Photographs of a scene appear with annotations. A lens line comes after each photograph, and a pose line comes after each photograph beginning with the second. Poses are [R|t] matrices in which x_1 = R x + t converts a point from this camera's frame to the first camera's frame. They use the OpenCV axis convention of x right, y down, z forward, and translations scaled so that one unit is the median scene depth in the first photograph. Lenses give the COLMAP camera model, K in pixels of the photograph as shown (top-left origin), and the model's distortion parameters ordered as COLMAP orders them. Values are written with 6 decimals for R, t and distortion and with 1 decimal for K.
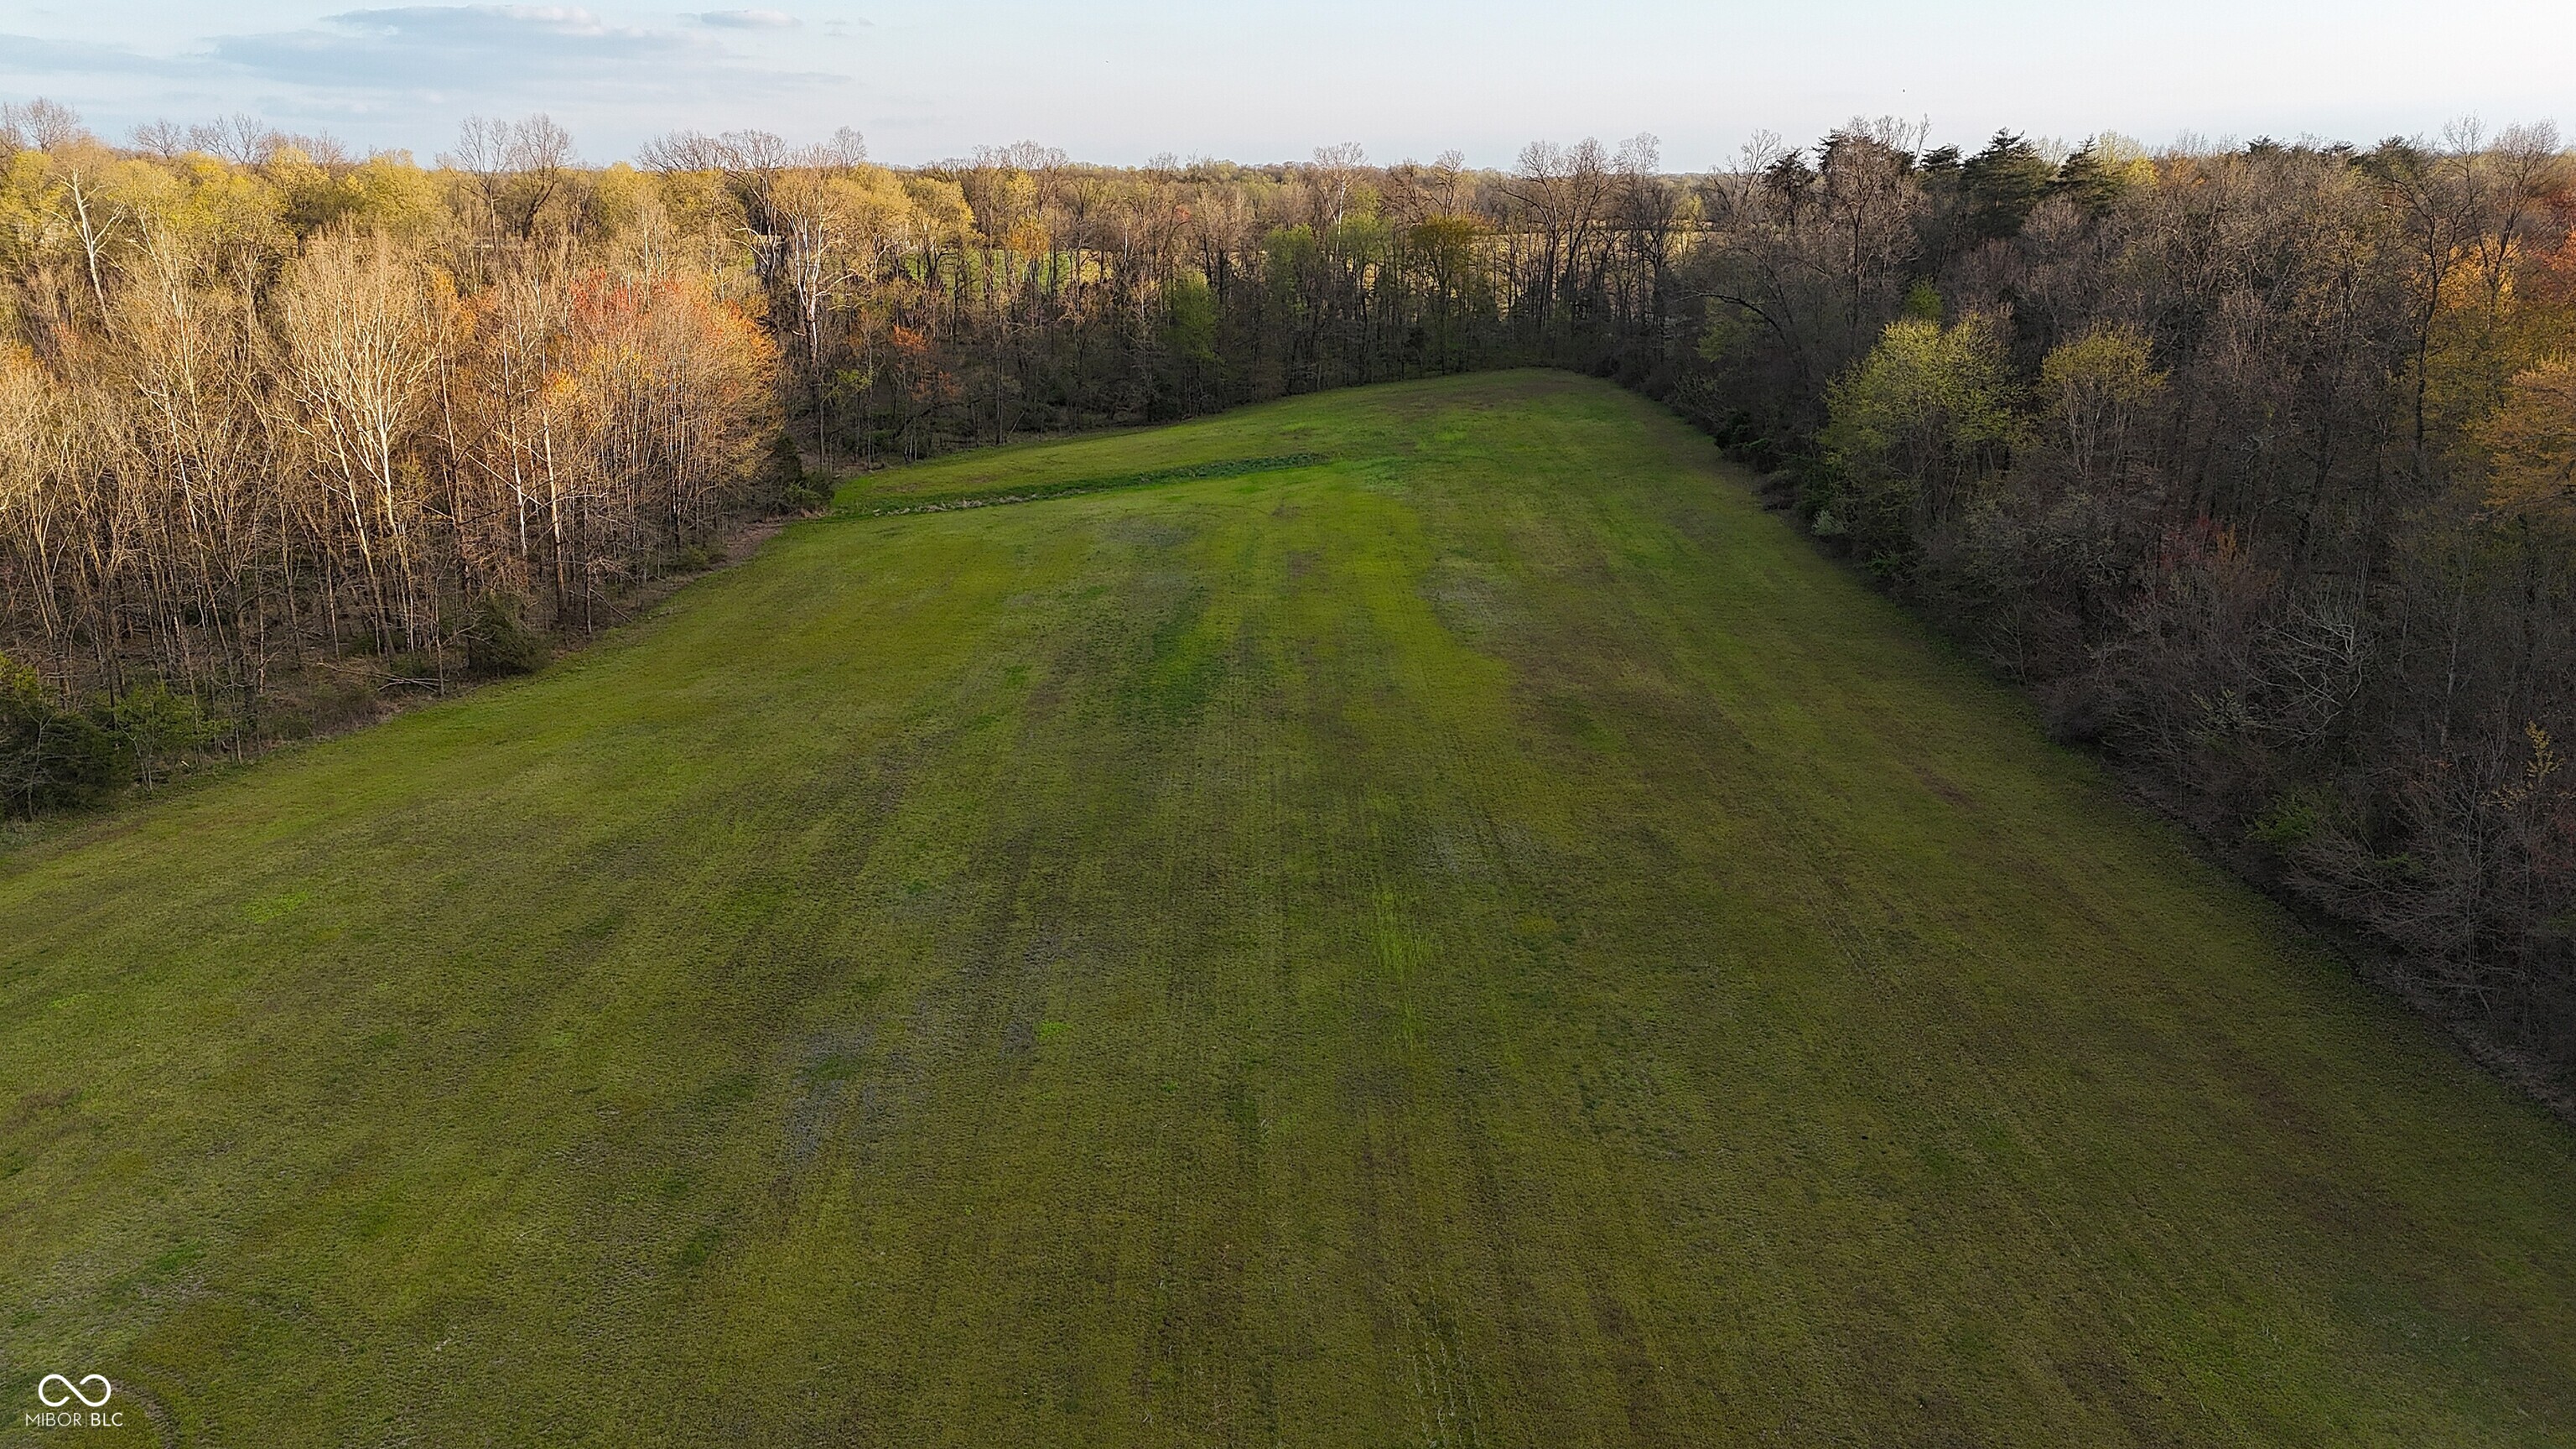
lens RADIAL K [[1889.1, 0, 1295.2], [0, 1889.1, 740.1], [0, 0, 1]] dist [0.087721, -0.080111]
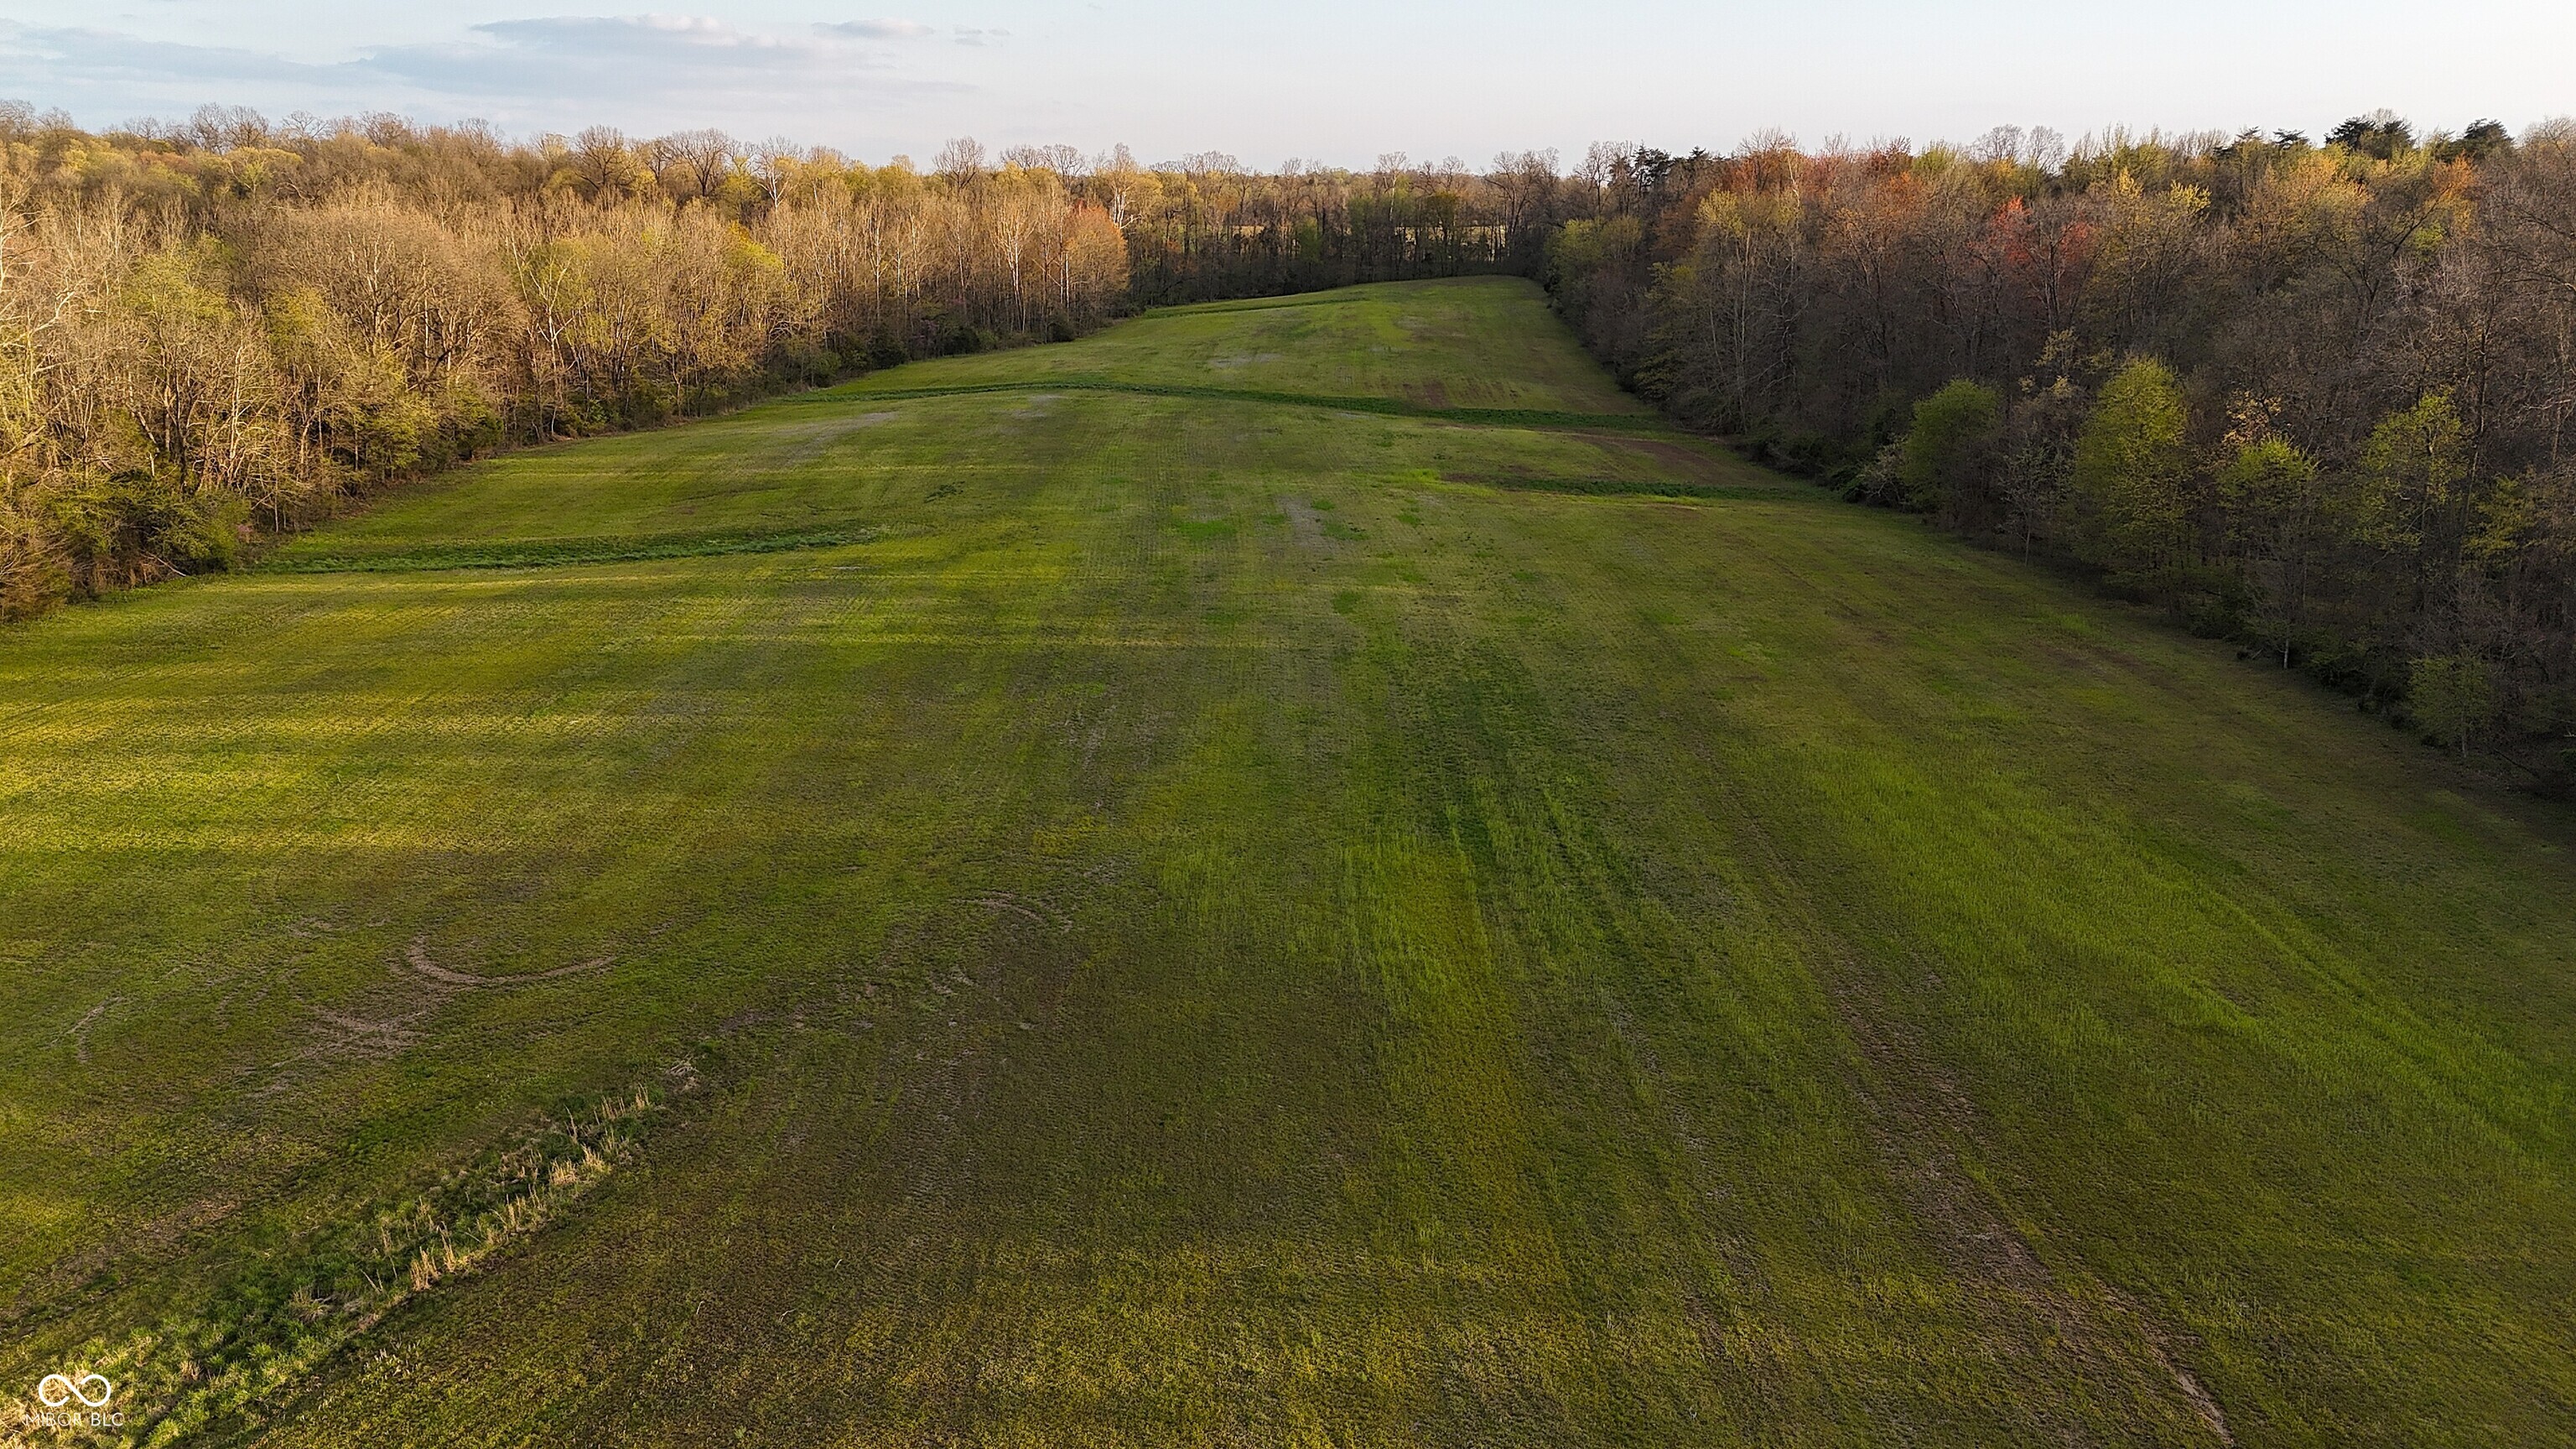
lens RADIAL K [[1889.1, 0, 1278.0], [0, 1889.1, 724.0], [0, 0, 1]] dist [0.087721, -0.080111]
pose [[0.997610, 0.025503, -0.064210, 0.082335], [-0.026260, 0.999595, -0.010974, 0.459221], [0.063905, 0.012634, 0.997876, -1.465536]]
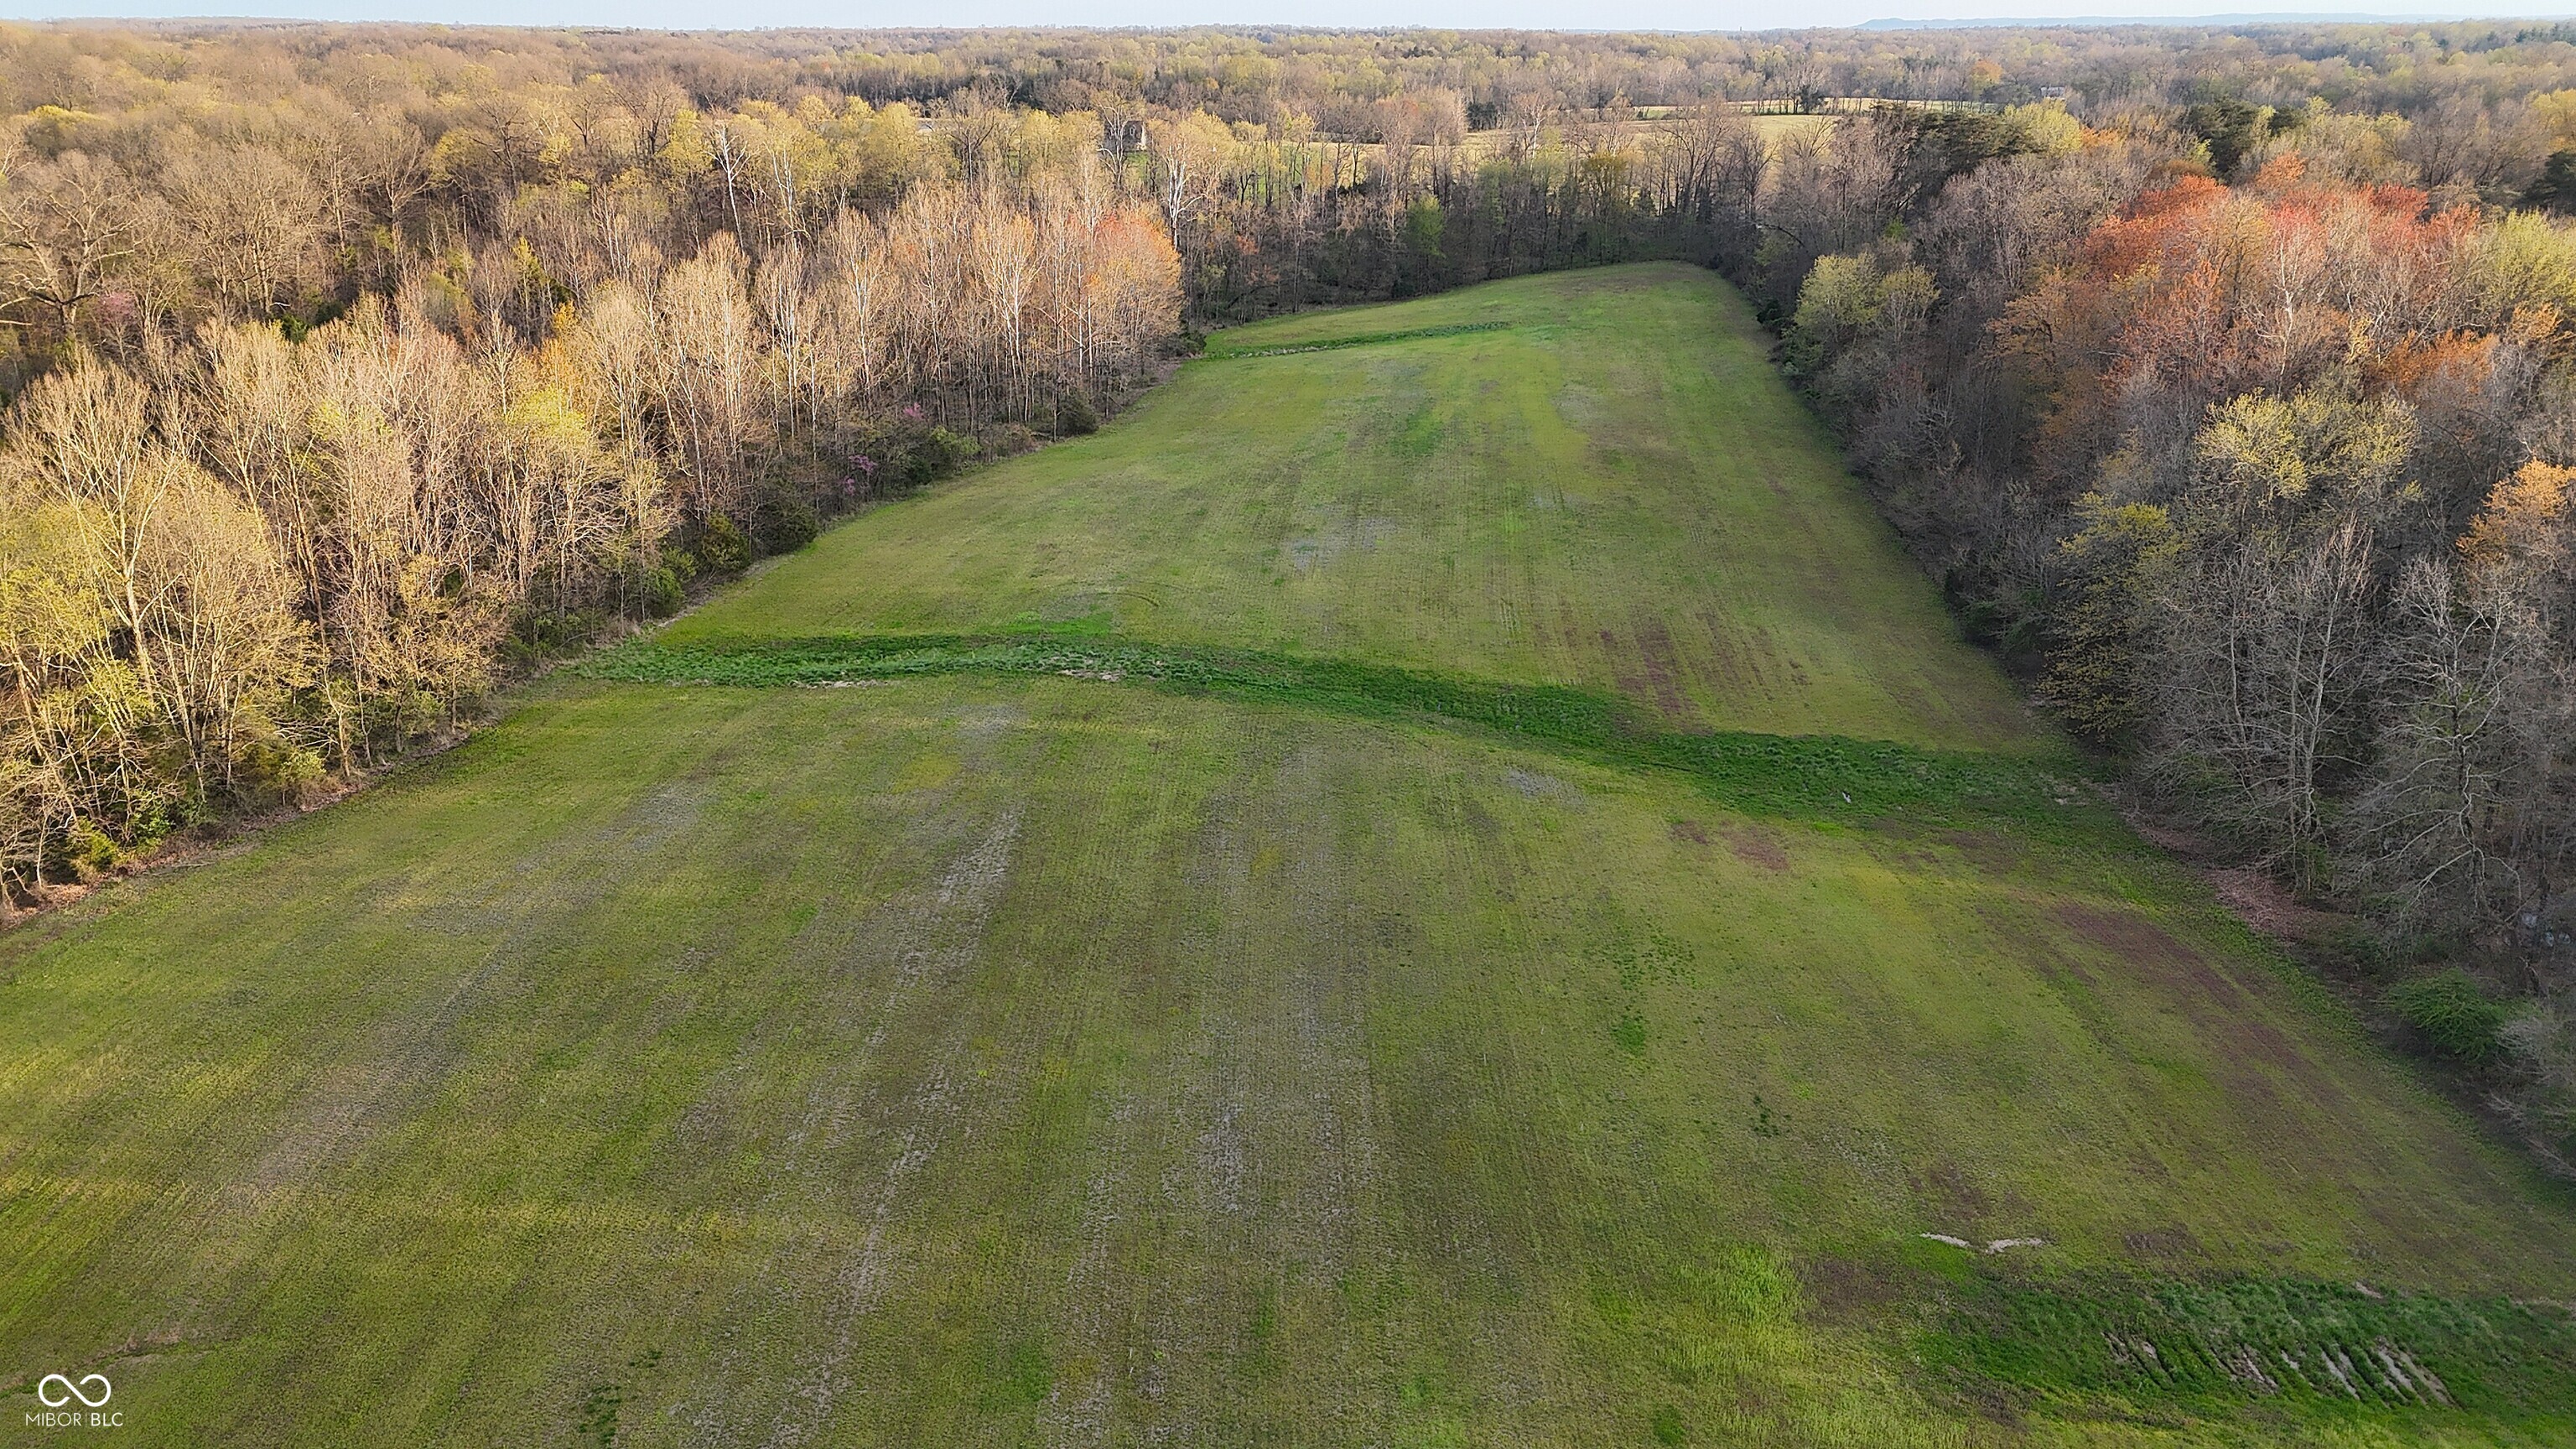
lens RADIAL K [[1889.1, 0, 1288.4], [0, 1889.1, 717.9], [0, 0, 1]] dist [0.087721, -0.080111]
pose [[0.993638, 0.038544, -0.105820, 0.017233], [-0.031960, 0.997487, 0.063226, 0.105830], [0.107991, -0.059442, 0.992373, -0.774202]]
